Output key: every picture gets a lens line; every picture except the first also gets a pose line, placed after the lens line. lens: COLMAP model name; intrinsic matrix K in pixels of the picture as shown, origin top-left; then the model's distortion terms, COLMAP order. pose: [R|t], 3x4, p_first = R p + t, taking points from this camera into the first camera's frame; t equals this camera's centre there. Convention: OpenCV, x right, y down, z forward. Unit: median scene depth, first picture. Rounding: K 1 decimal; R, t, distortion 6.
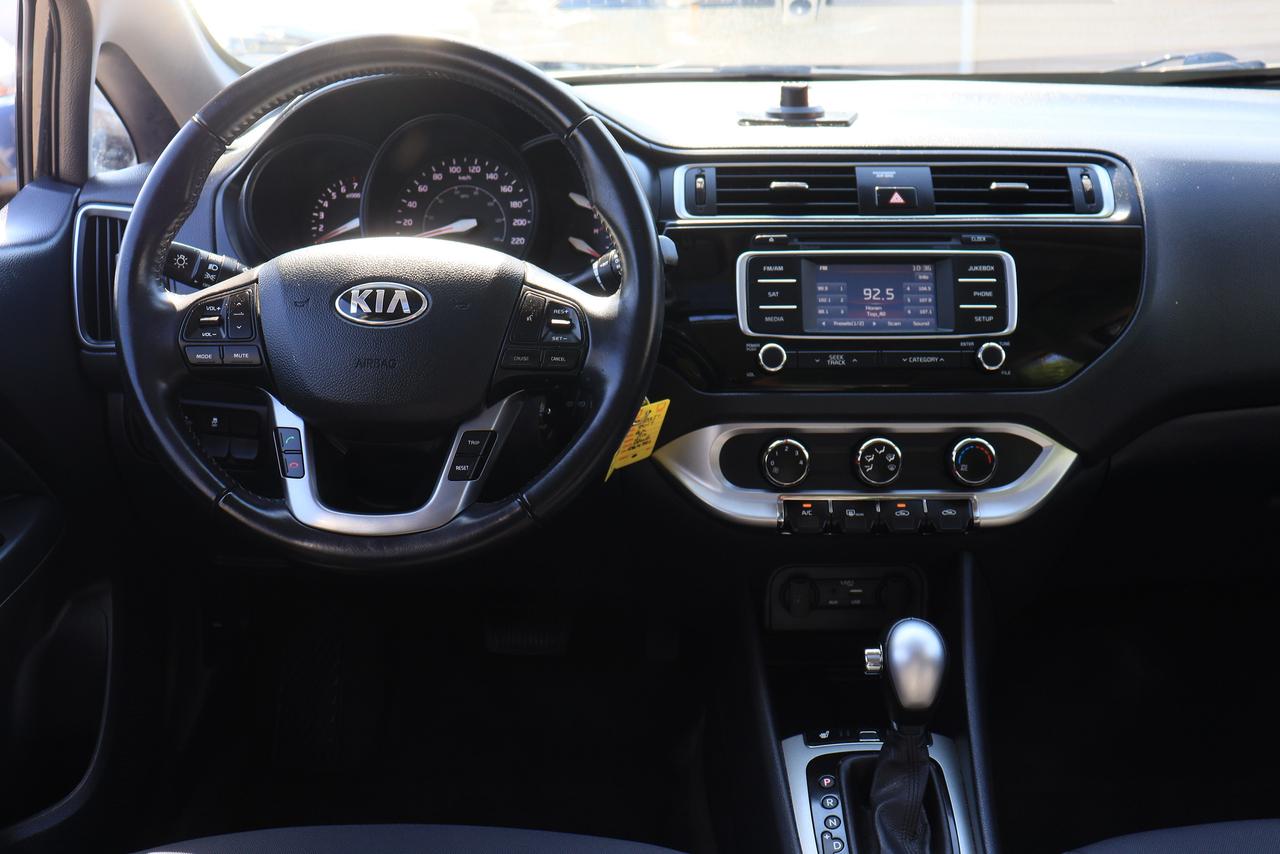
lens RADIAL K [[1273.1, 0, 638.3], [0, 1273.1, 429.6], [0, 0, 1]] dist [-0.055773, 0.000000]
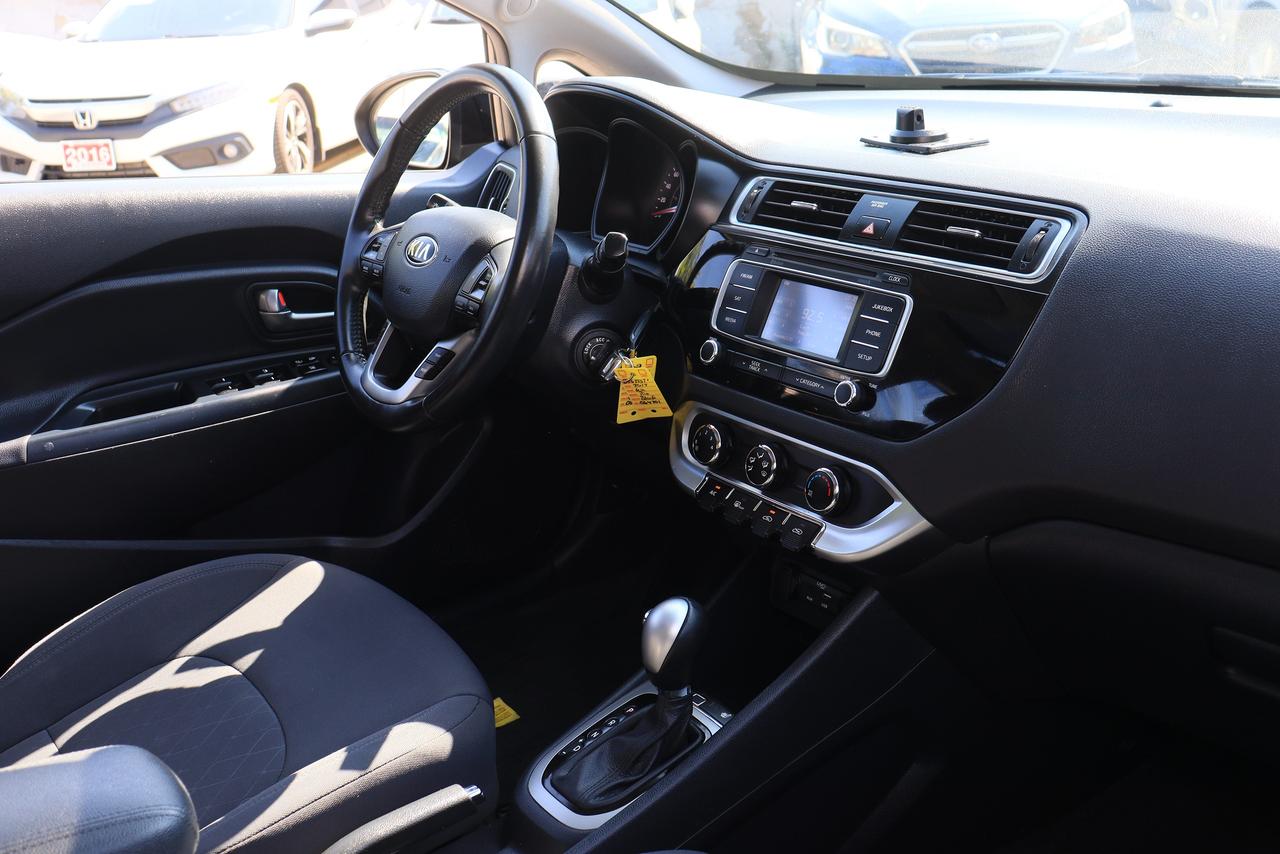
lens RADIAL K [[1273.1, 0, 640.5], [0, 1273.1, 427.6], [0, 0, 1]] dist [-0.055773, 0.000000]
pose [[0.511990, 0.244846, -0.823357, 0.981567], [-0.211430, 0.964948, 0.155478, -0.147022], [0.832565, 0.094480, 0.545811, 0.304299]]
